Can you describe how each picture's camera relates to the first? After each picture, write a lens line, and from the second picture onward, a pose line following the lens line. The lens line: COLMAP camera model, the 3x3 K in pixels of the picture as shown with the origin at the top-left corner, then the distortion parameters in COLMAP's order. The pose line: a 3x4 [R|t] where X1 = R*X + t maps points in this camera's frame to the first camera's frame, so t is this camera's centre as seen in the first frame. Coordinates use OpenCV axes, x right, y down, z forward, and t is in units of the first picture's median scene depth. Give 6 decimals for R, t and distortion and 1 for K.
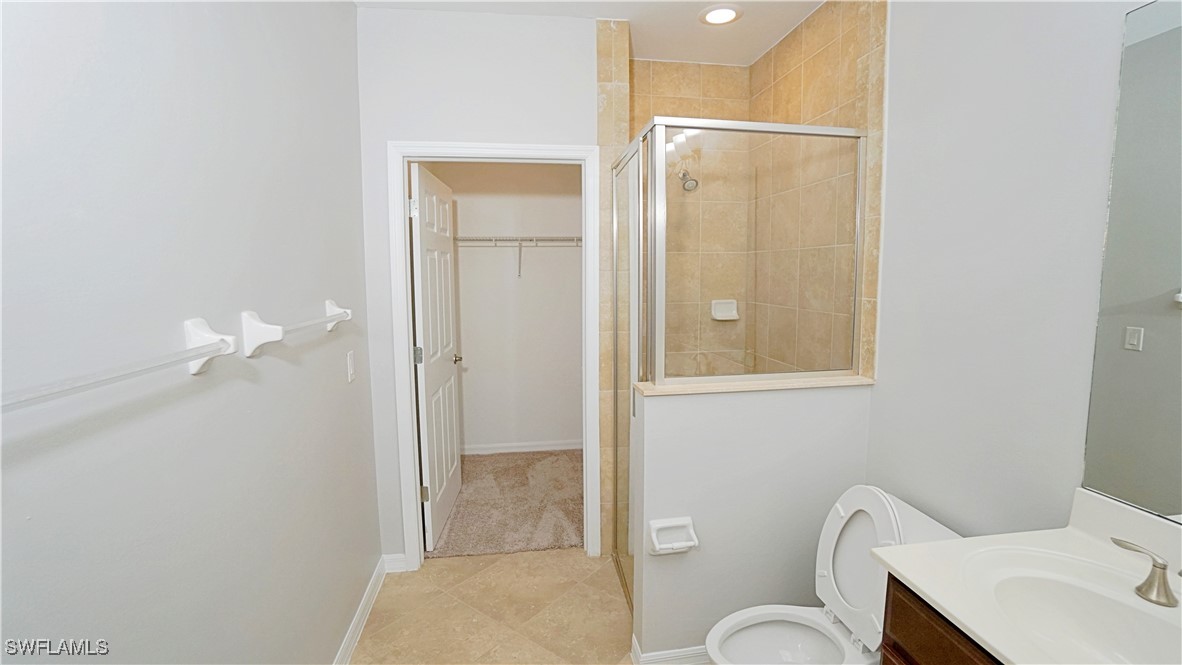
lens RADIAL K [[518.9, 0, 587.3], [0, 518.9, 324.6], [0, 0, 1]] dist [-0.053340, 0.016294]
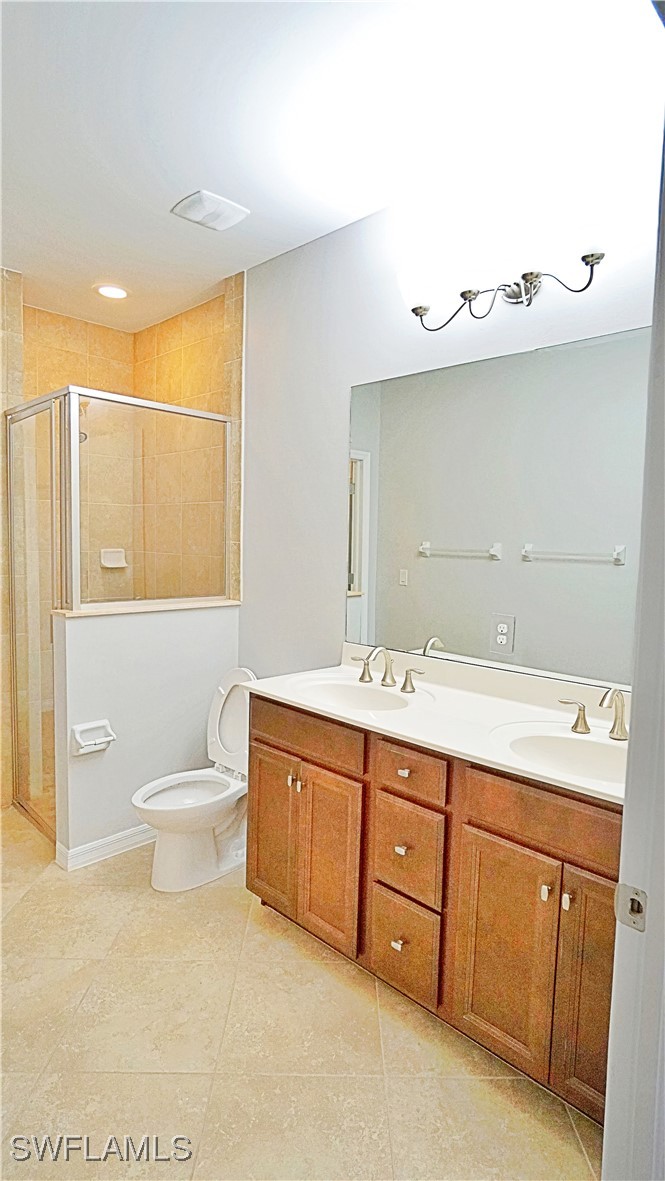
lens RADIAL K [[630.4, 0, 334.6], [0, 630.4, 584.5], [0, 0, 1]] dist [-0.019748, 0.014435]
pose [[0.796308, -0.019074, 0.604590, -0.202349], [0.032943, 0.999387, -0.011861, 0.073146], [-0.603993, 0.029362, 0.796448, -0.391936]]
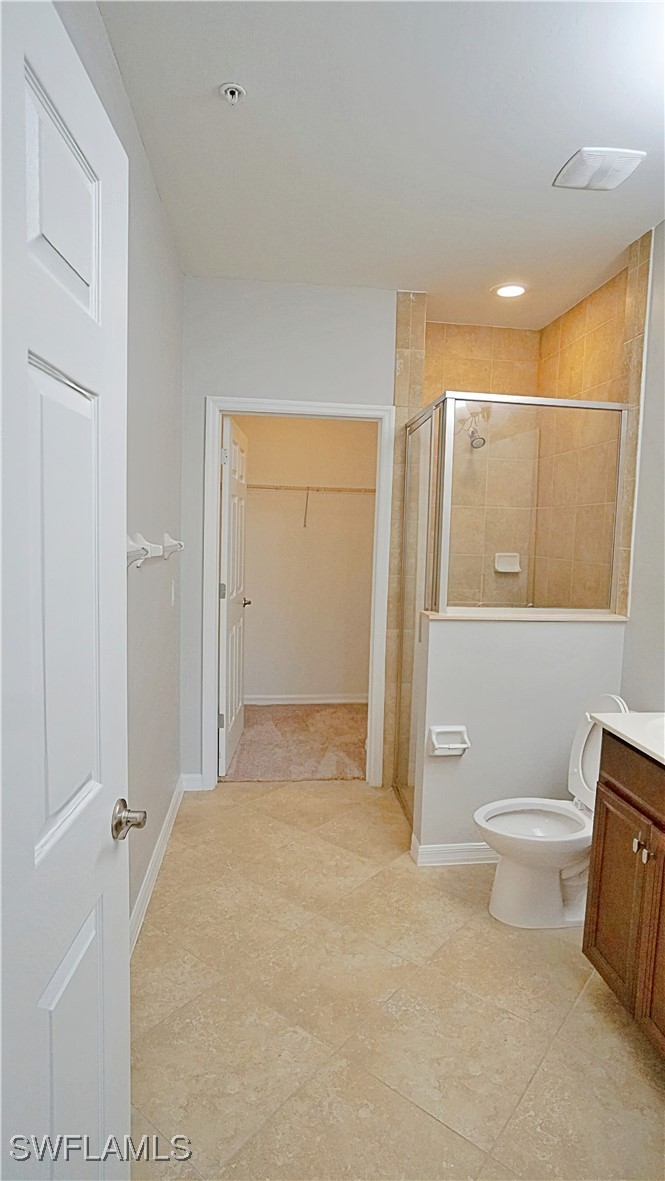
lens RADIAL K [[630.4, 0, 344.1], [0, 630.4, 586.4], [0, 0, 1]] dist [-0.019748, 0.014435]
pose [[0.999155, 0.036891, -0.018123, -0.050619], [-0.037163, 0.999197, -0.014954, 0.066240], [0.017557, 0.015615, 0.999724, -0.361893]]
